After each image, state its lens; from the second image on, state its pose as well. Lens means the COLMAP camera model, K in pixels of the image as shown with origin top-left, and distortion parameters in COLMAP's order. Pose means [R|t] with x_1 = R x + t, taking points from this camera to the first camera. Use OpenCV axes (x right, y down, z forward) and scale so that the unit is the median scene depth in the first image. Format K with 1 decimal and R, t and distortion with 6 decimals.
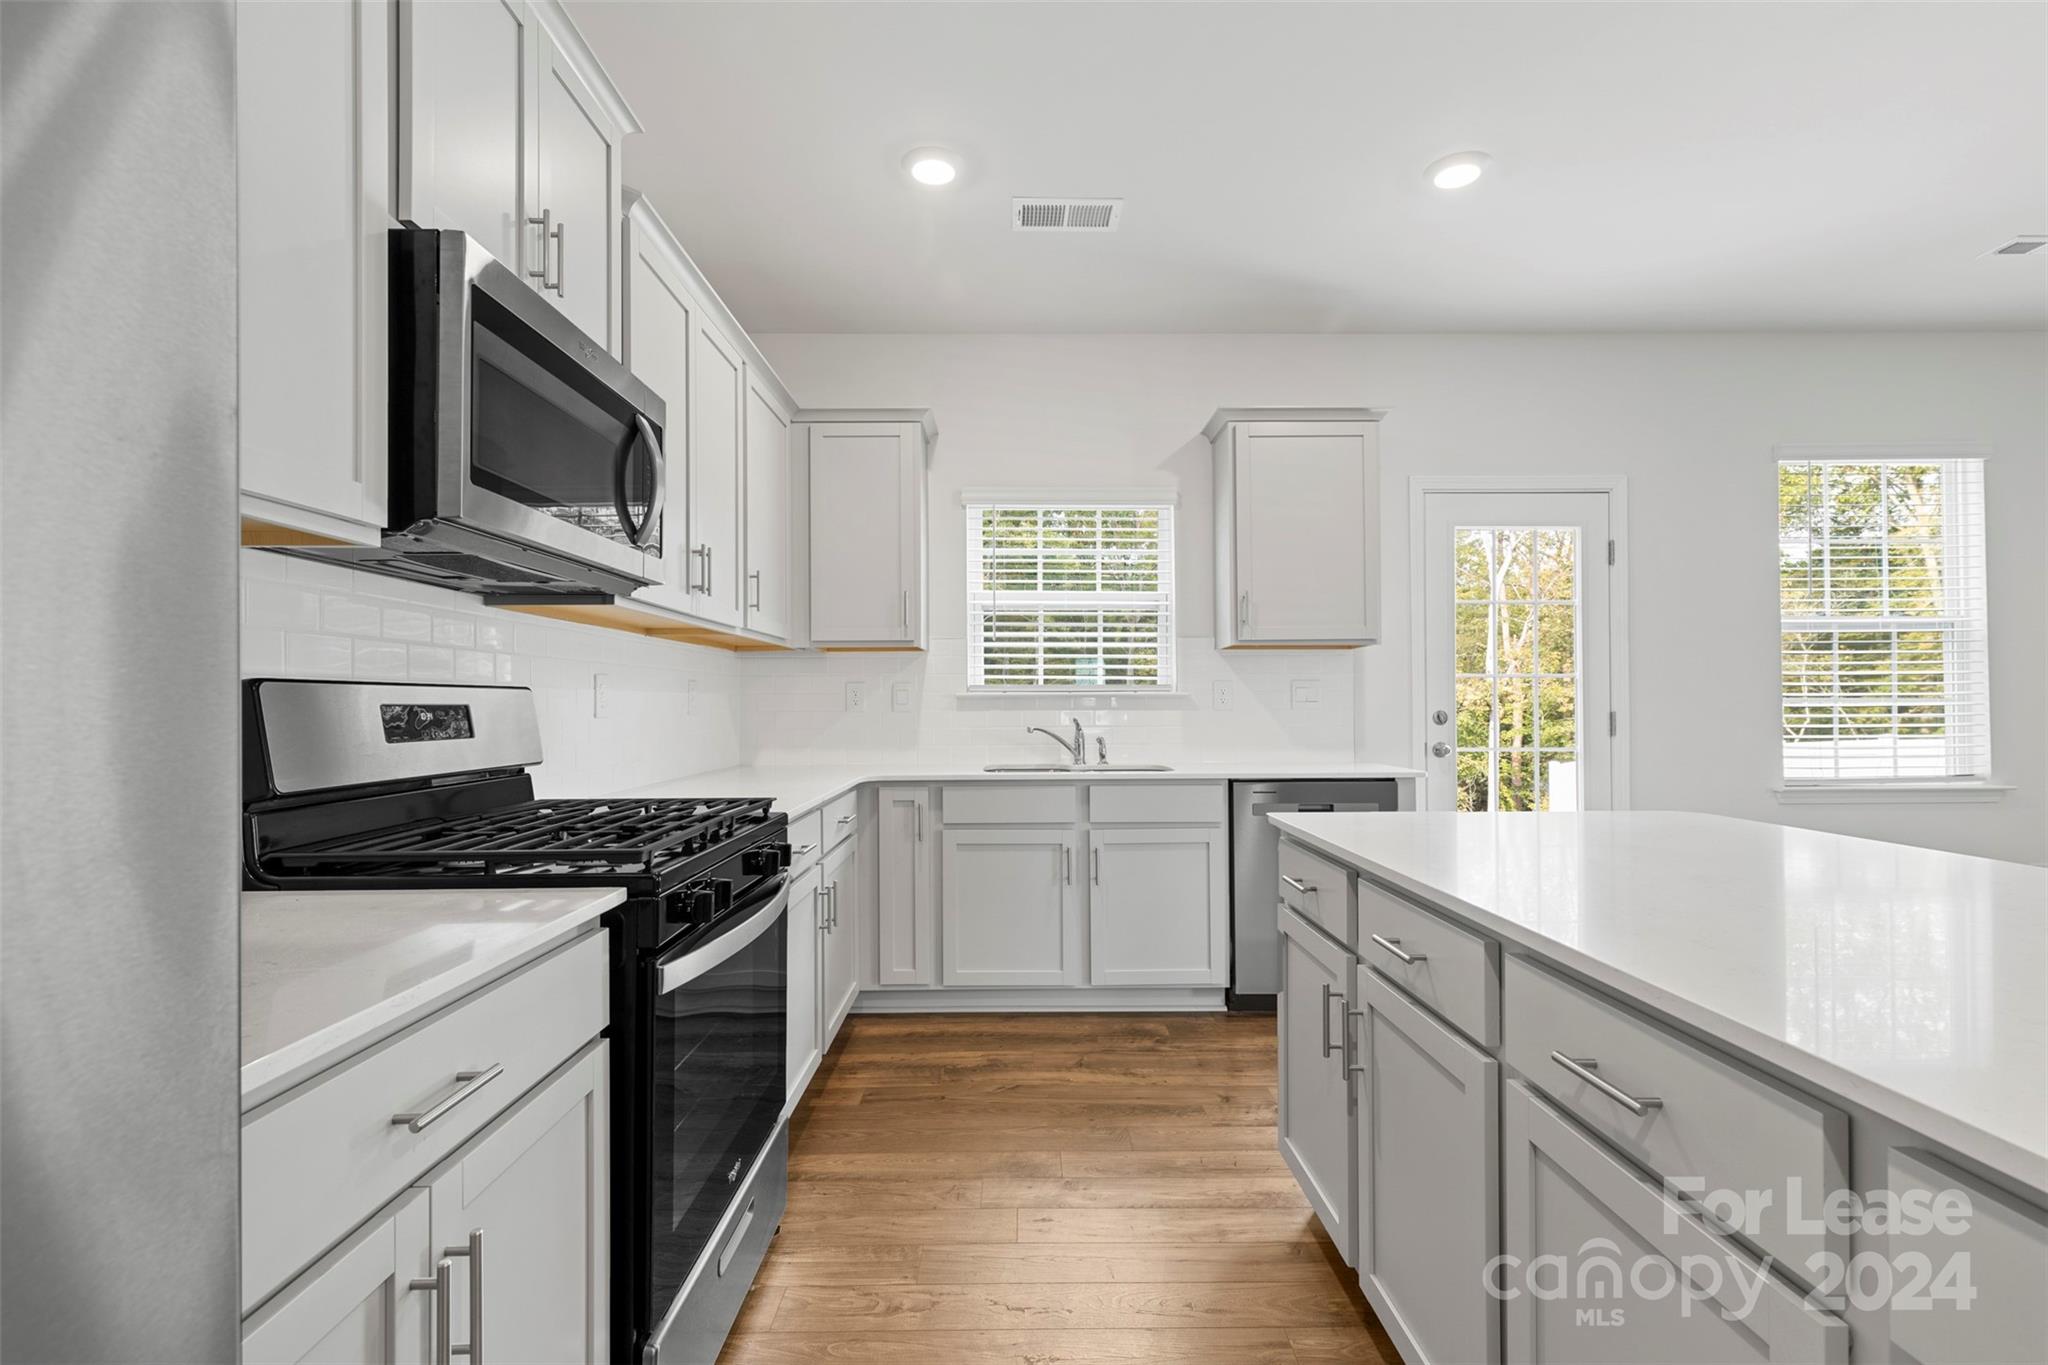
lens RADIAL K [[923.2, 0, 1017.3], [0, 923.2, 682.2], [0, 0, 1]] dist [0.013097, -0.004077]
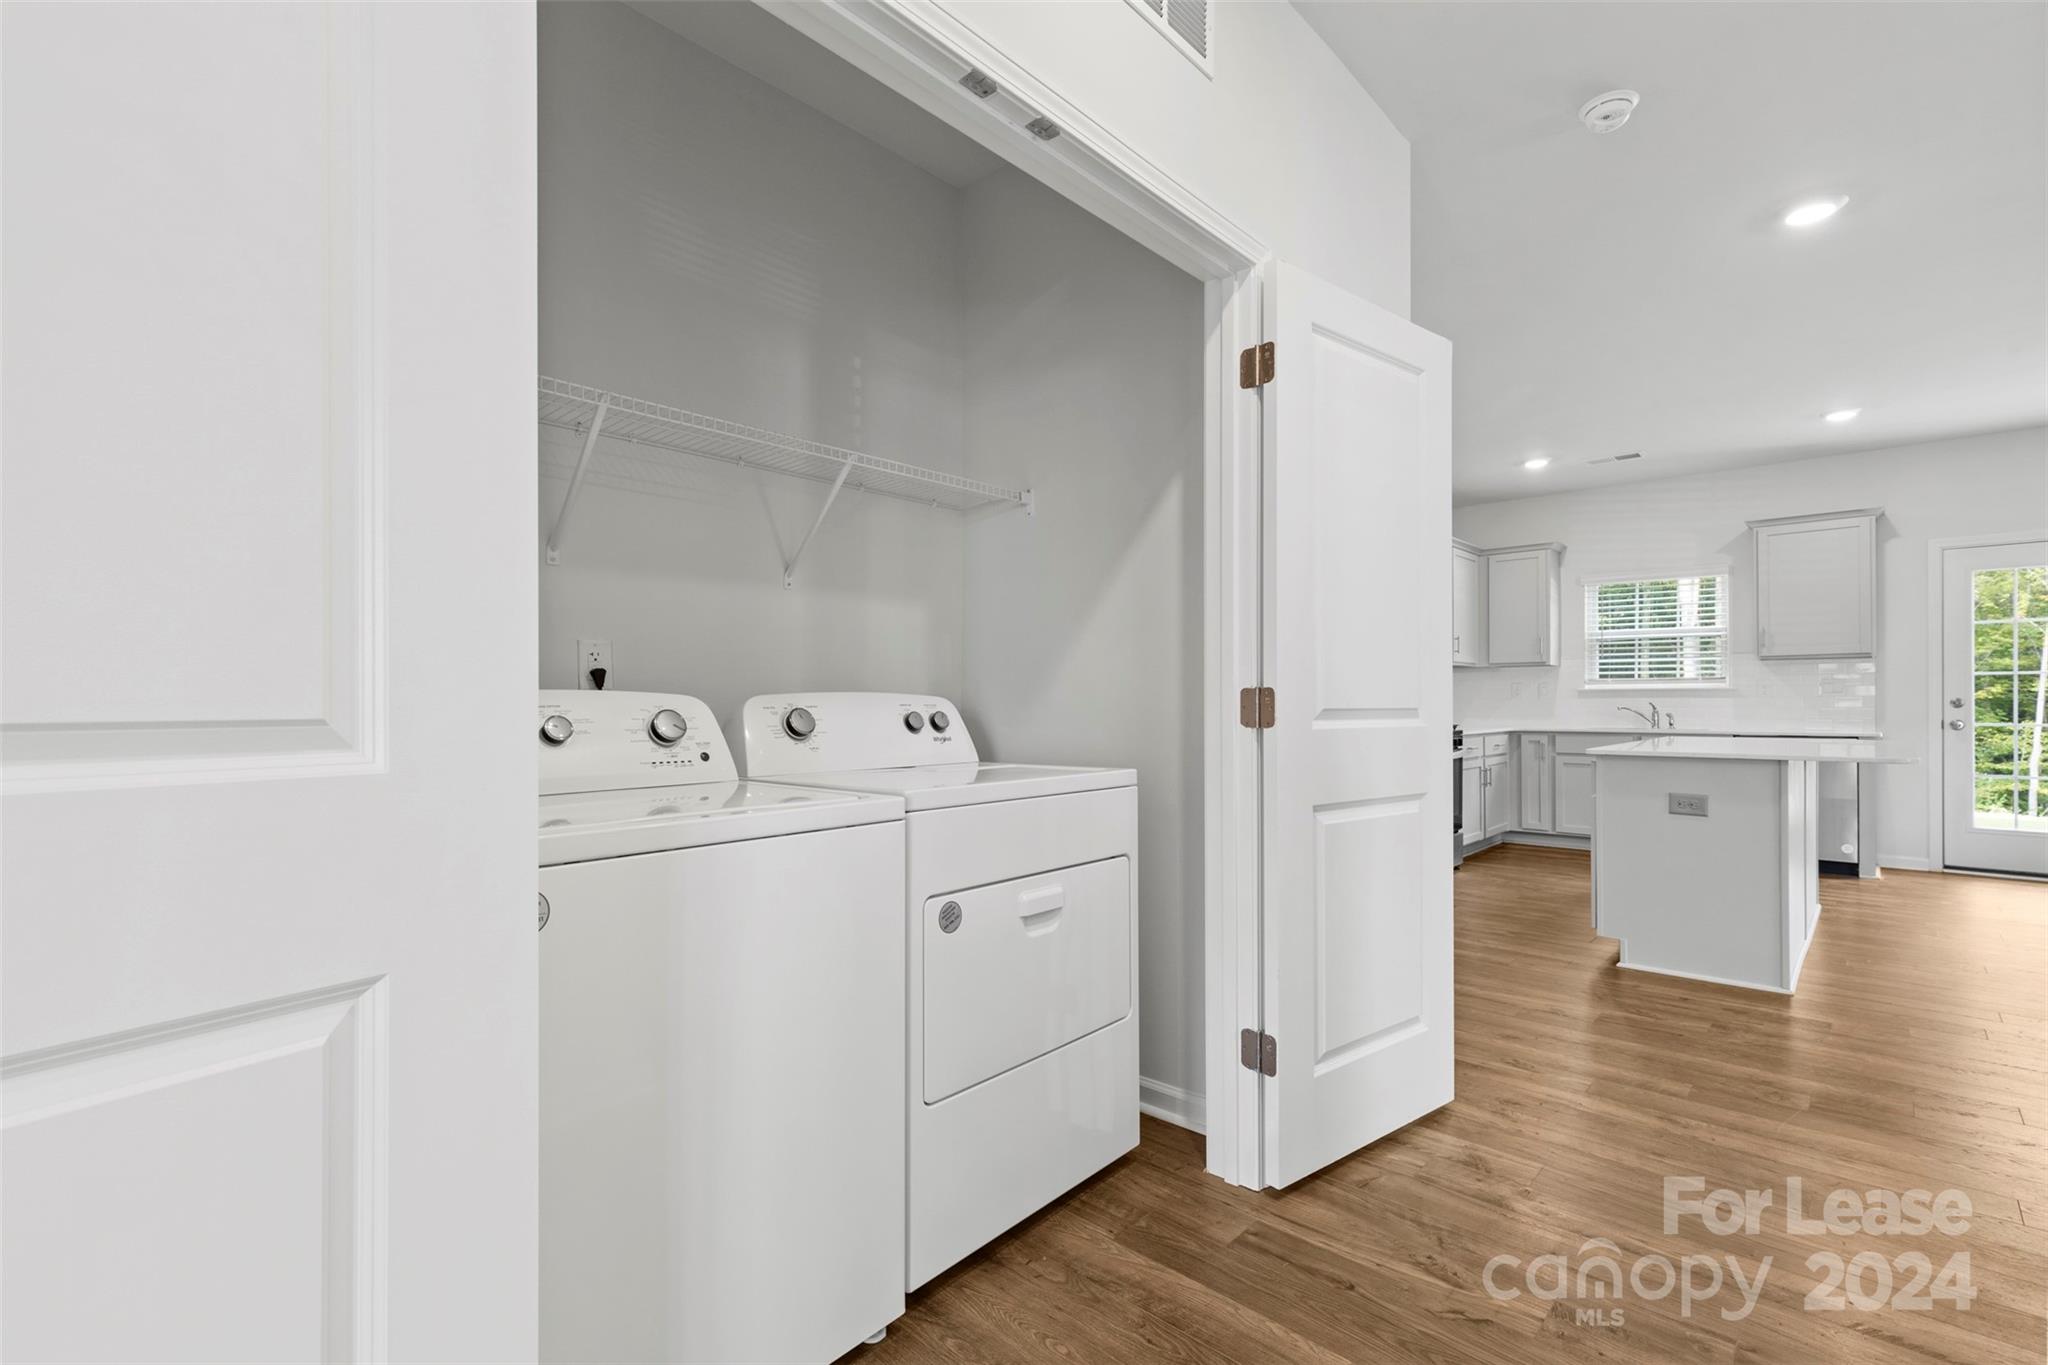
lens RADIAL K [[923.2, 0, 1032.0], [0, 923.2, 698.0], [0, 0, 1]] dist [0.013097, -0.004077]
pose [[0.732304, -0.001150, -0.680977, 0.409865], [0.013599, 0.999824, 0.012936, -0.008618], [0.680842, -0.018733, 0.732190, -1.128437]]
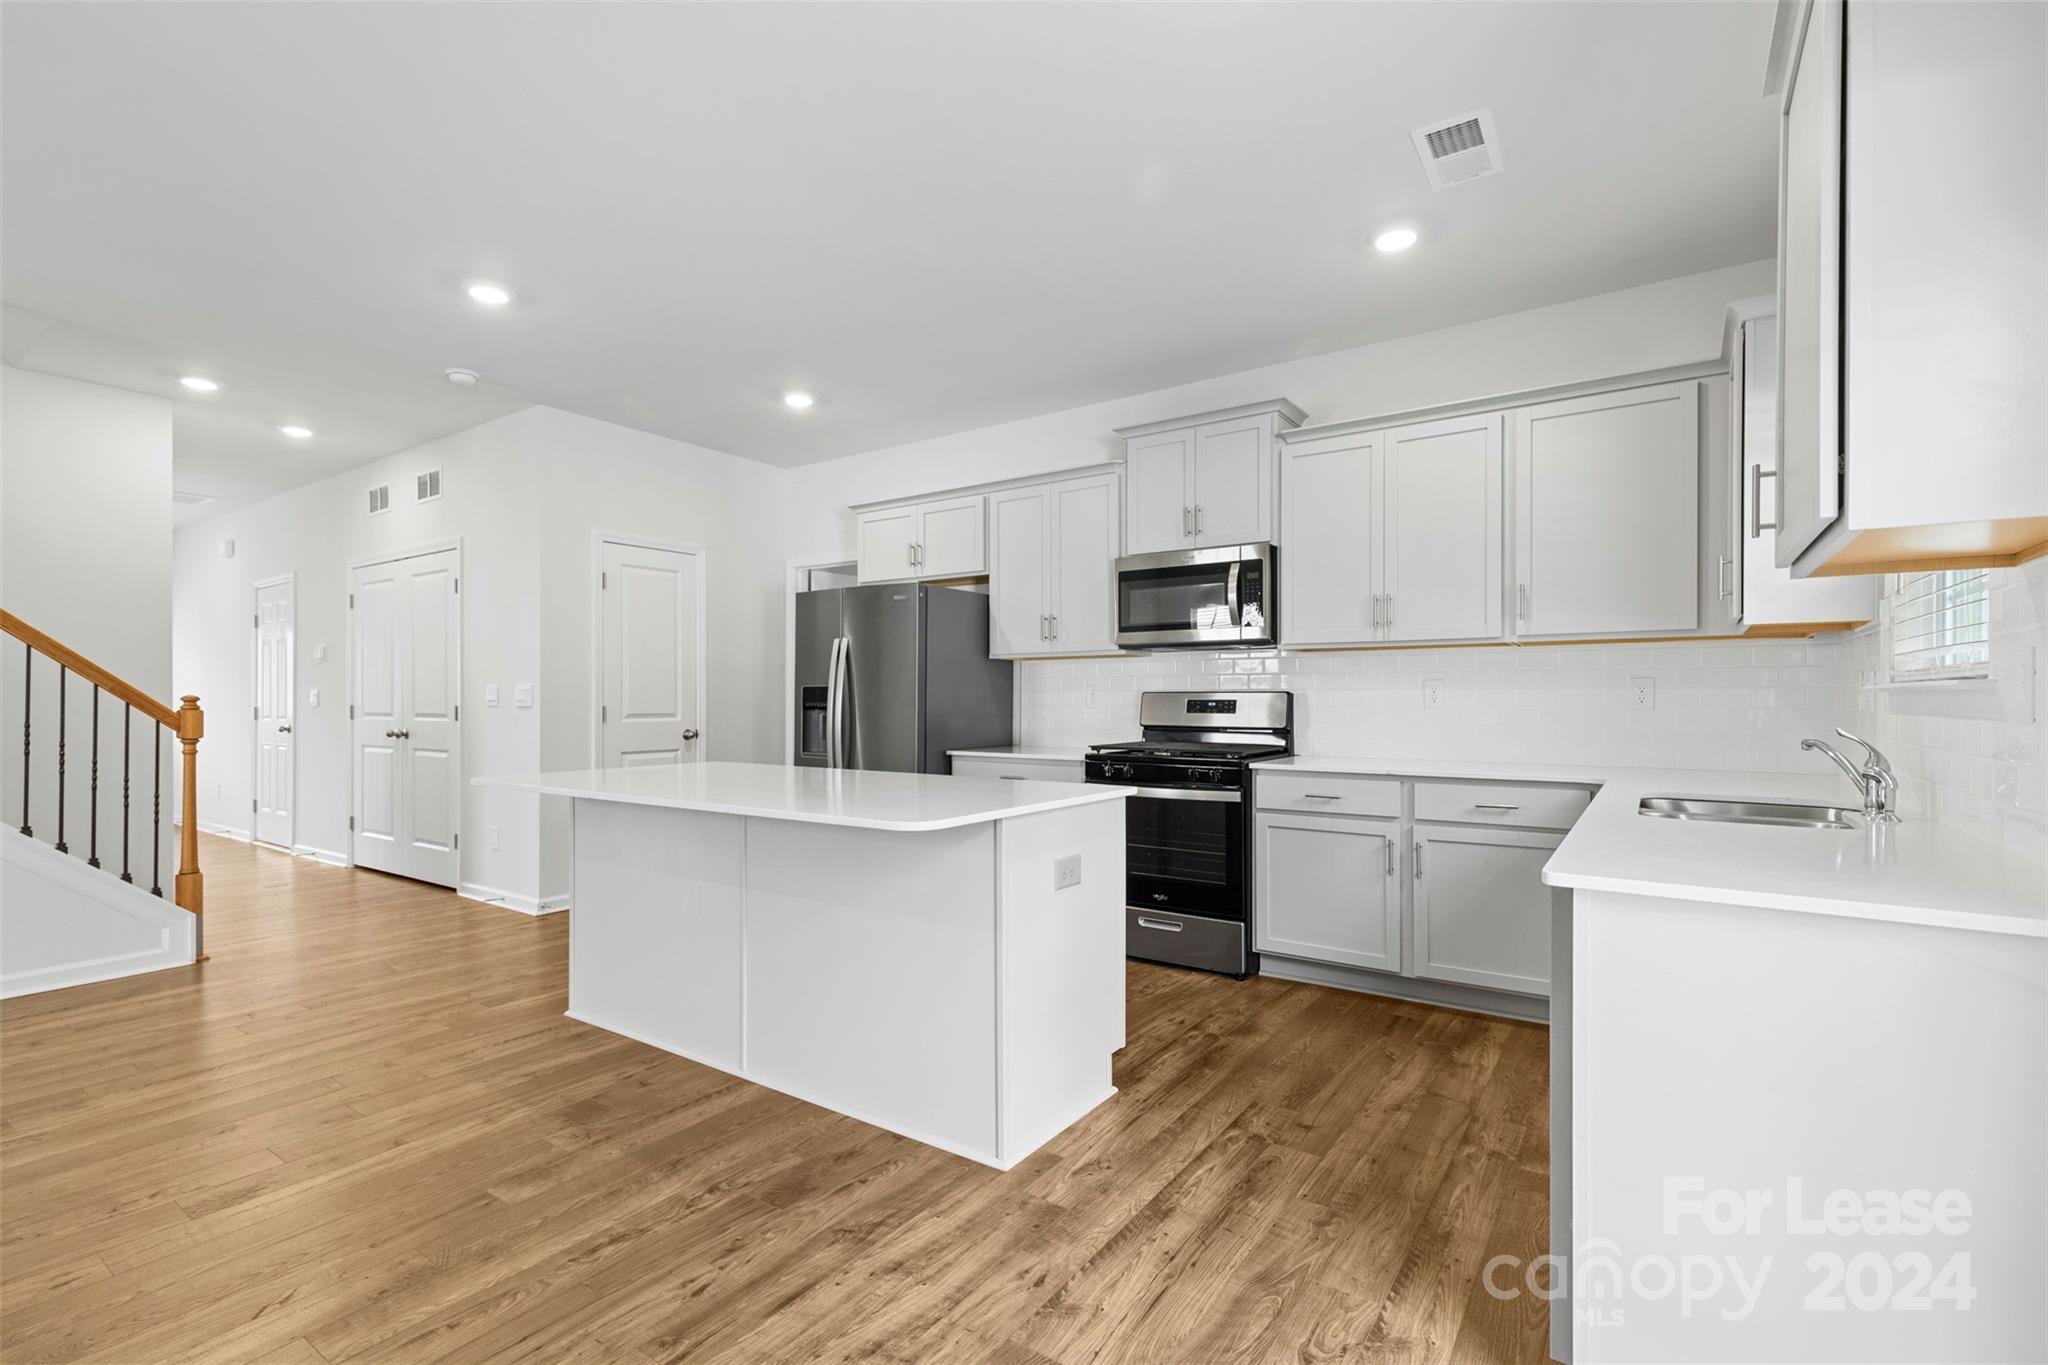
lens RADIAL K [[923.2, 0, 1044.4], [0, 923.2, 706.2], [0, 0, 1]] dist [0.013097, -0.004077]
pose [[-0.568044, 0.016654, -0.822830, 0.809900], [0.025420, 0.999673, 0.002684, 0.011184], [0.822606, -0.019391, -0.568282, 0.942872]]
